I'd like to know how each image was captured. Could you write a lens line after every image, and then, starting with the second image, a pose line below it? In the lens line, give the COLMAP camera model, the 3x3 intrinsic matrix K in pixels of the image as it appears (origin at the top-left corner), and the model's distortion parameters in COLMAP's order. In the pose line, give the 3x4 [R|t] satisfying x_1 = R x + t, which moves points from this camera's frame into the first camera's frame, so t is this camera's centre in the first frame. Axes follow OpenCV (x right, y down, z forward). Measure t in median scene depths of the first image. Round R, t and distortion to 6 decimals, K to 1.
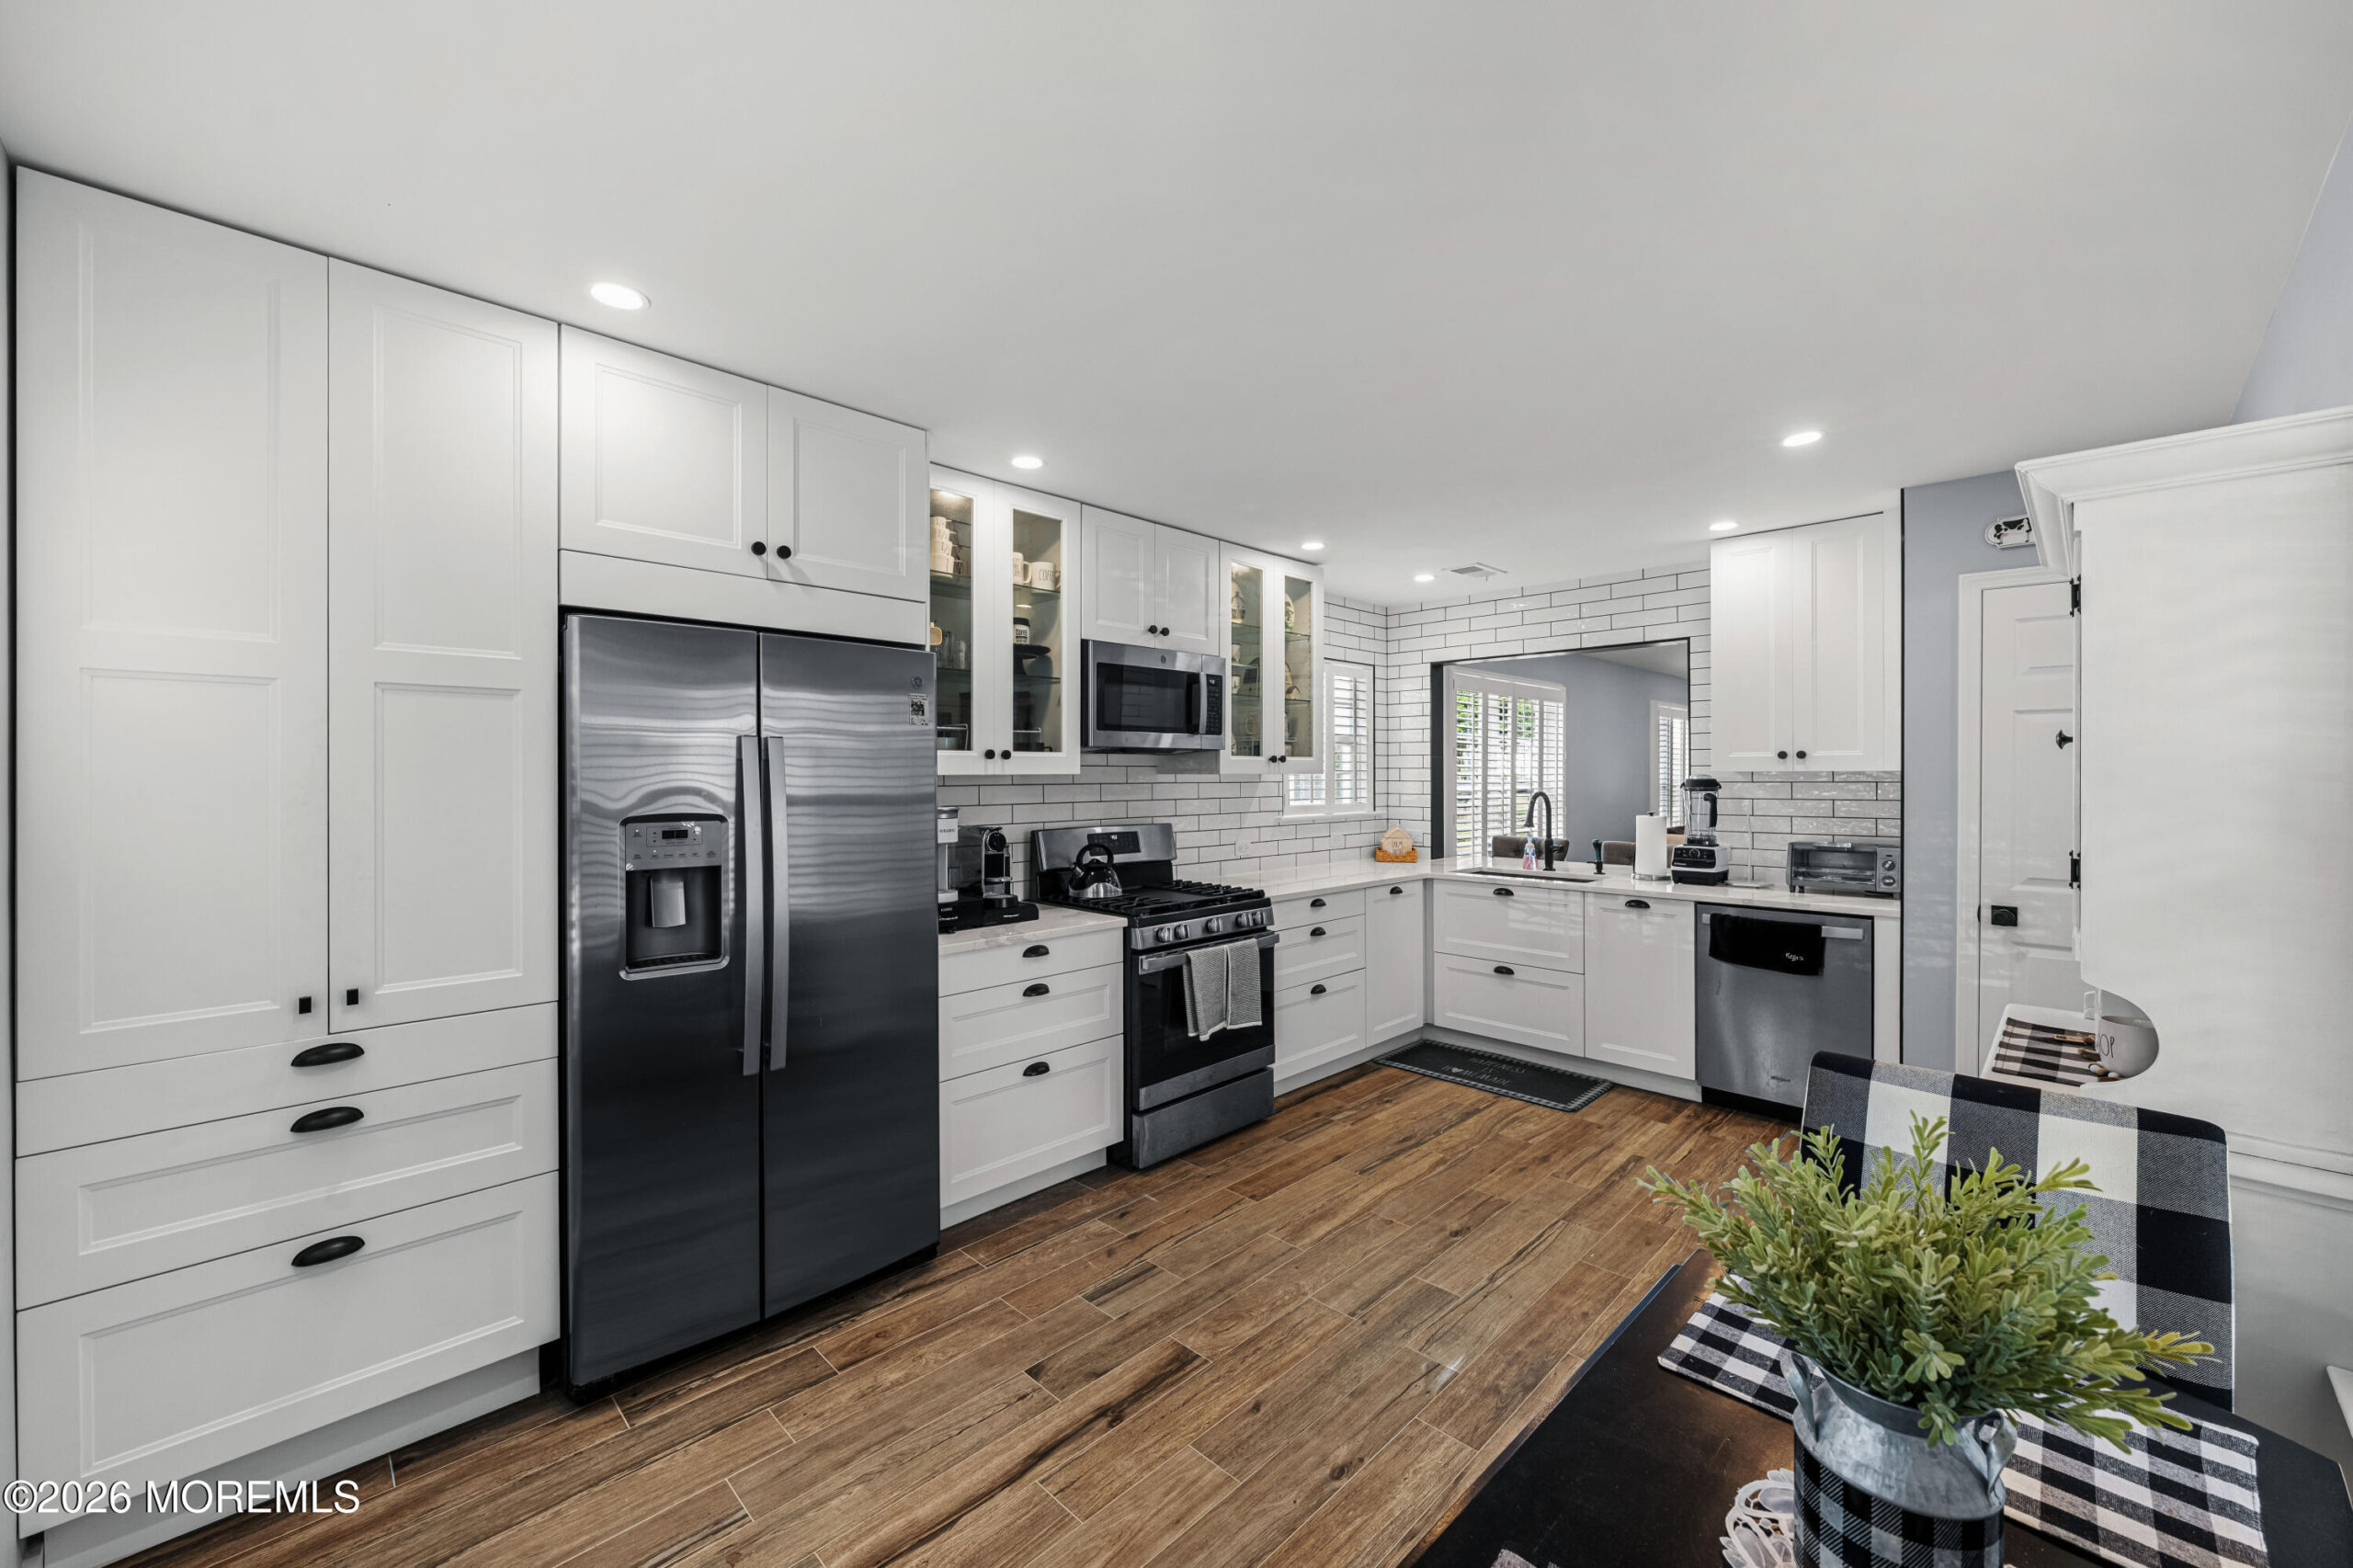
lens RADIAL K [[914.7, 0, 1178.8], [0, 914.7, 777.8], [0, 0, 1]] dist [-0.000173, -0.000086]
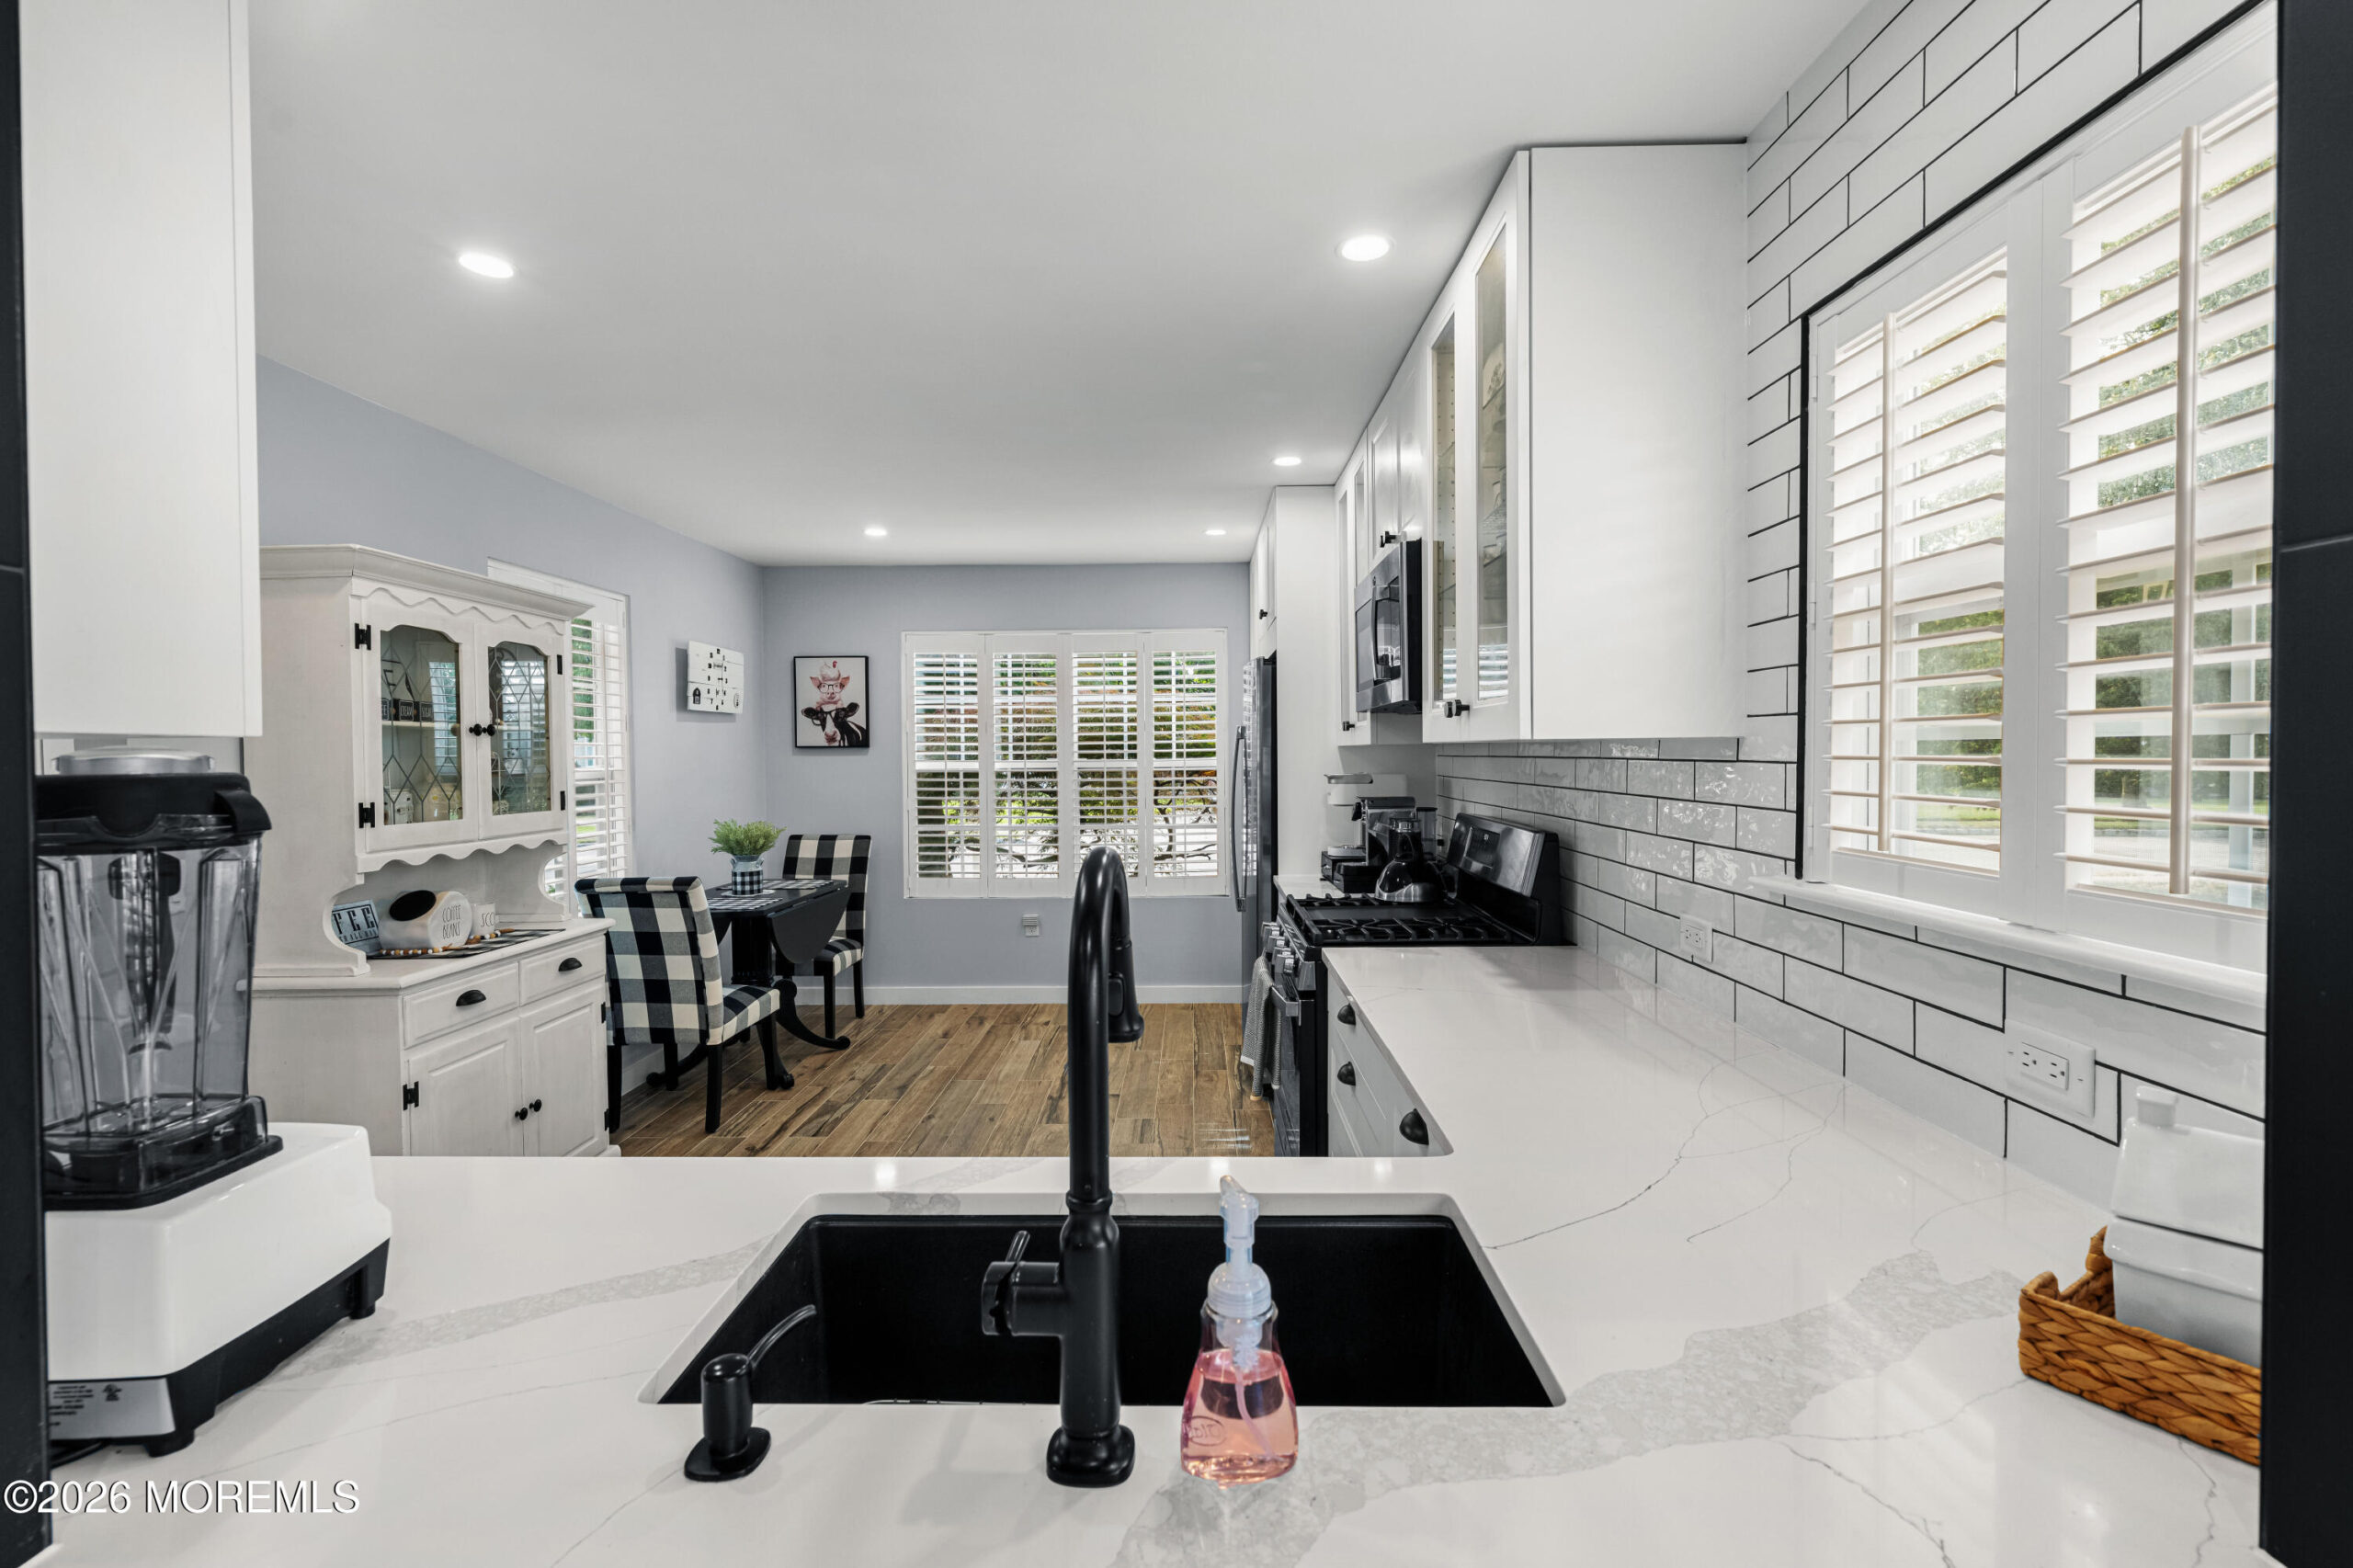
lens RADIAL K [[1034.2, 0, 1167.4], [0, 1034.2, 773.6], [0, 0, 1]] dist [-0.000433, -0.000021]
pose [[-0.721857, 0.023757, -0.691634, 0.699333], [0.007643, 0.999623, 0.026360, -0.003526], [0.692000, 0.013743, -0.721767, 1.563673]]
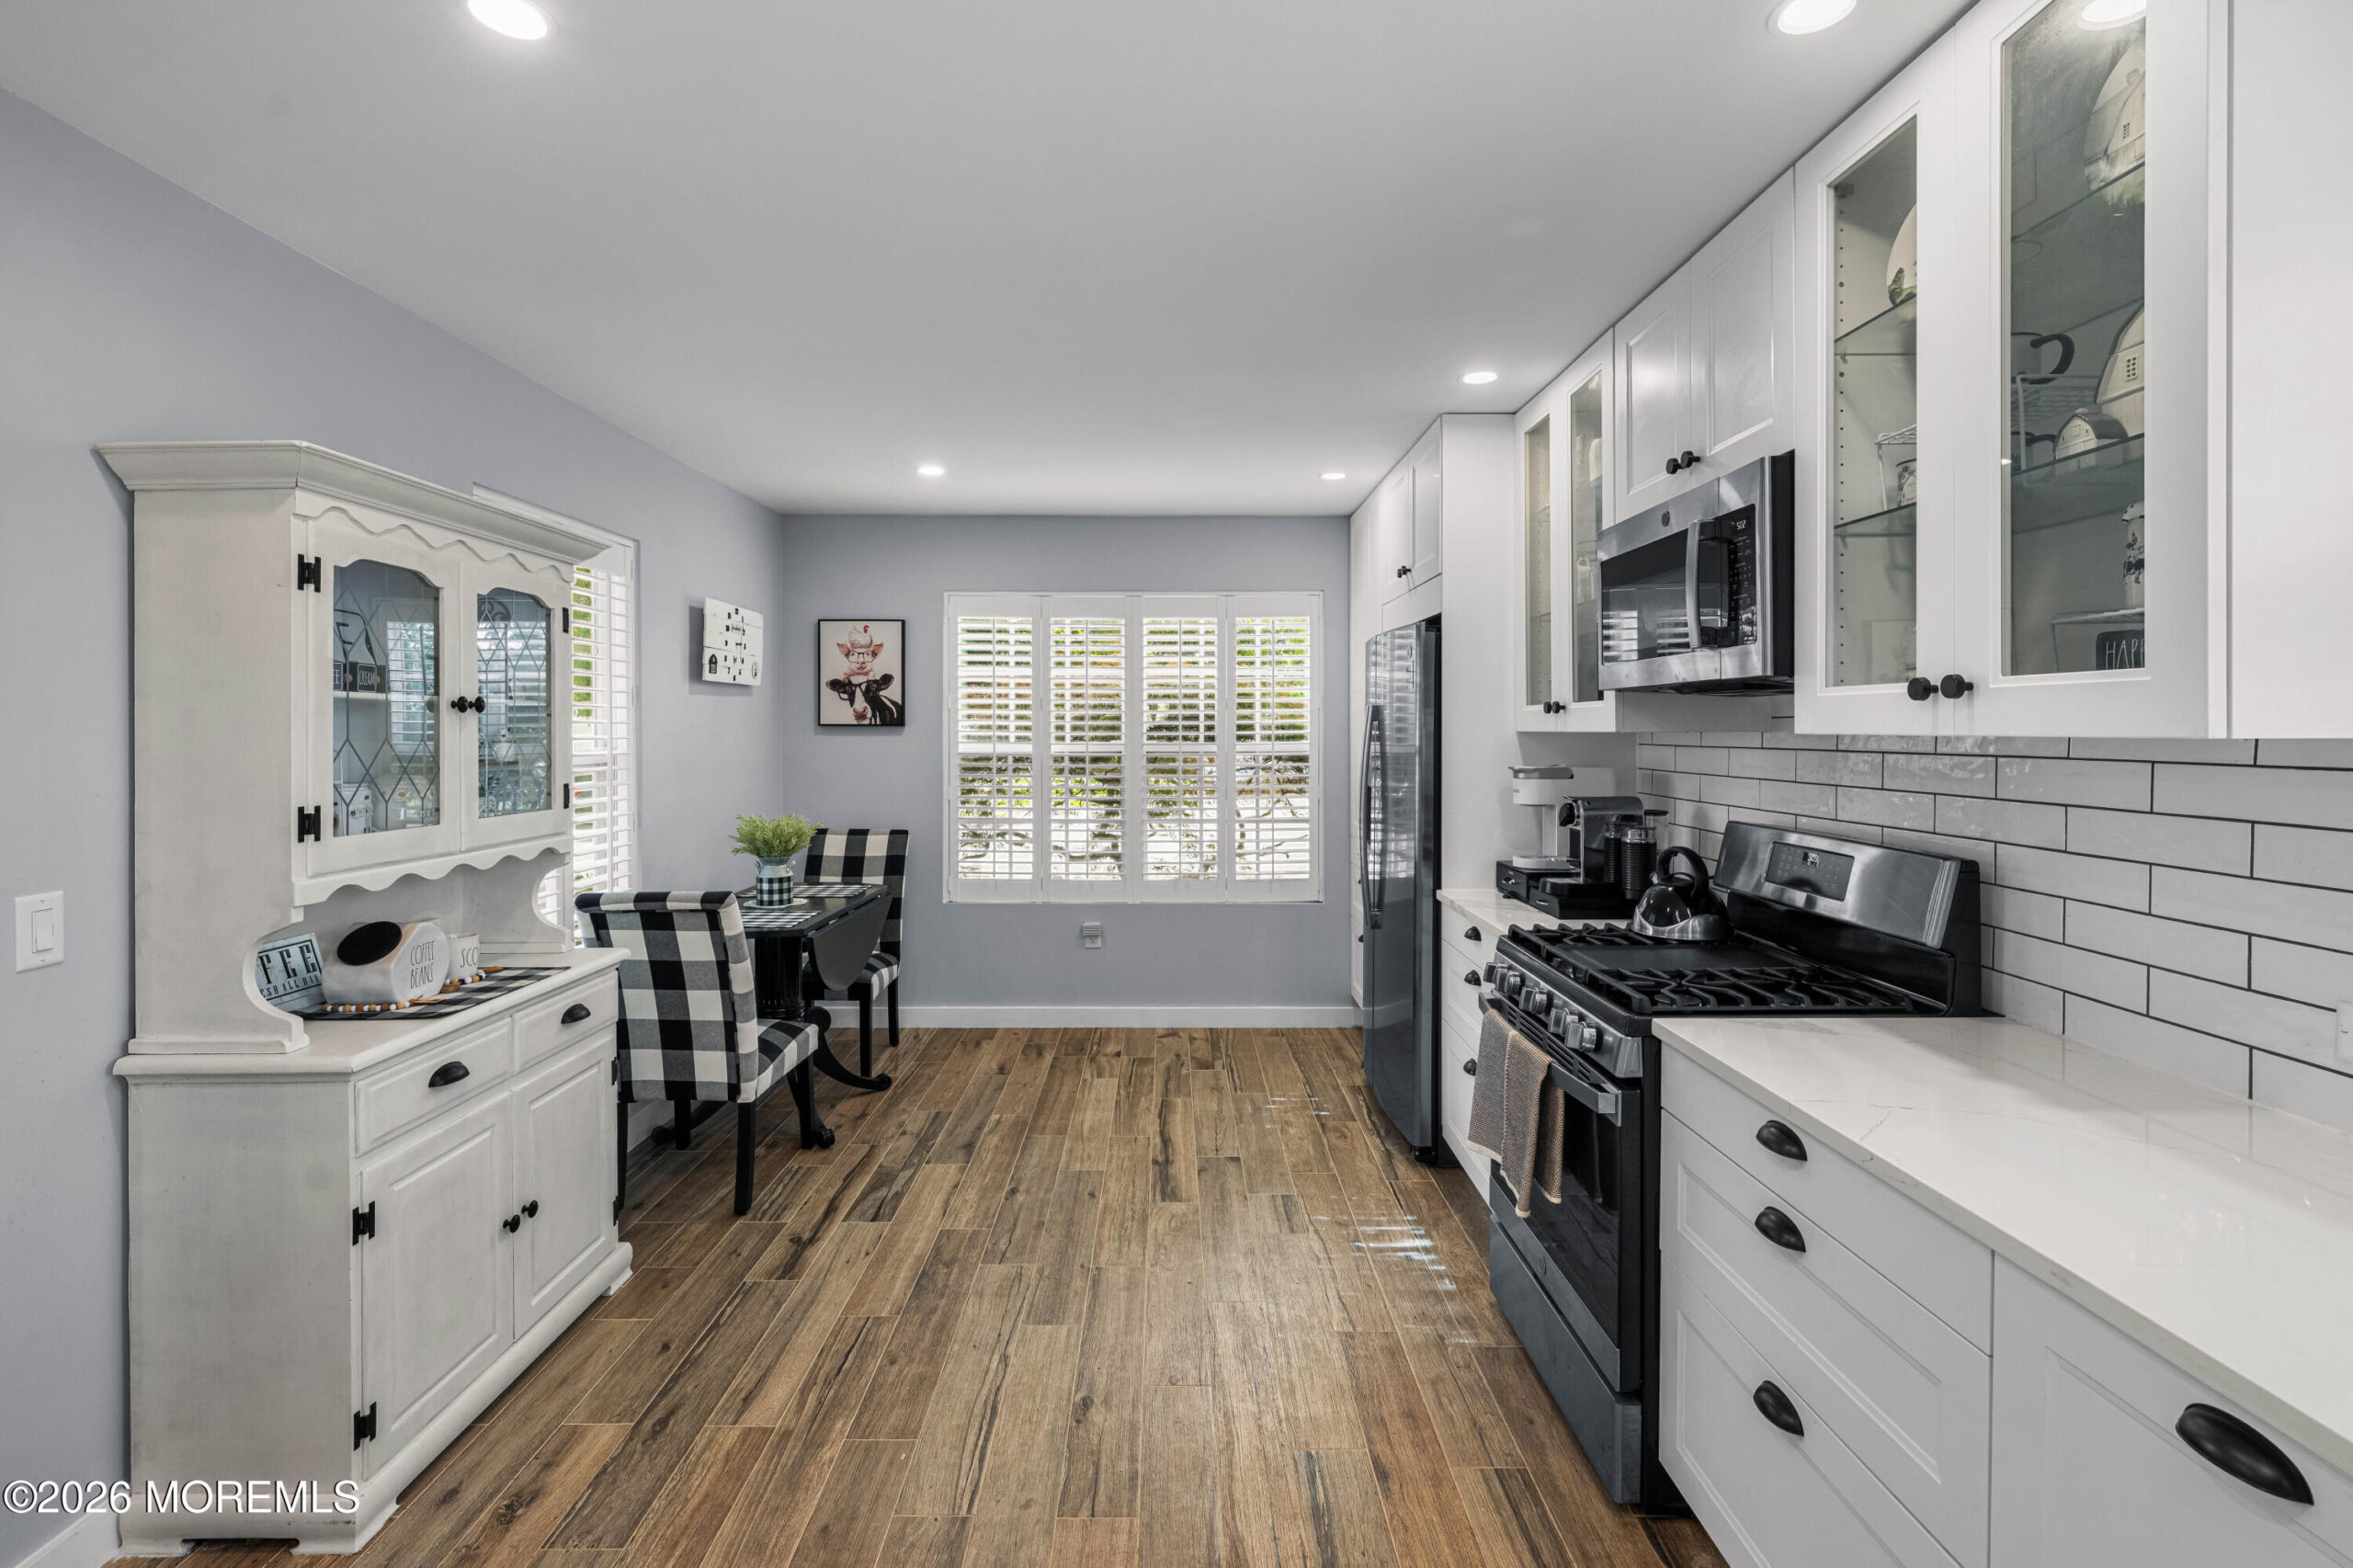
lens RADIAL K [[1062.2, 0, 1161.0], [0, 1062.2, 731.7], [0, 0, 1]] dist [-0.000120, -0.000141]
pose [[-0.710013, 0.005578, -0.704166, 0.673521], [-0.000427, 0.999965, 0.008351, -0.010515], [0.704188, 0.006230, -0.709986, 1.313860]]
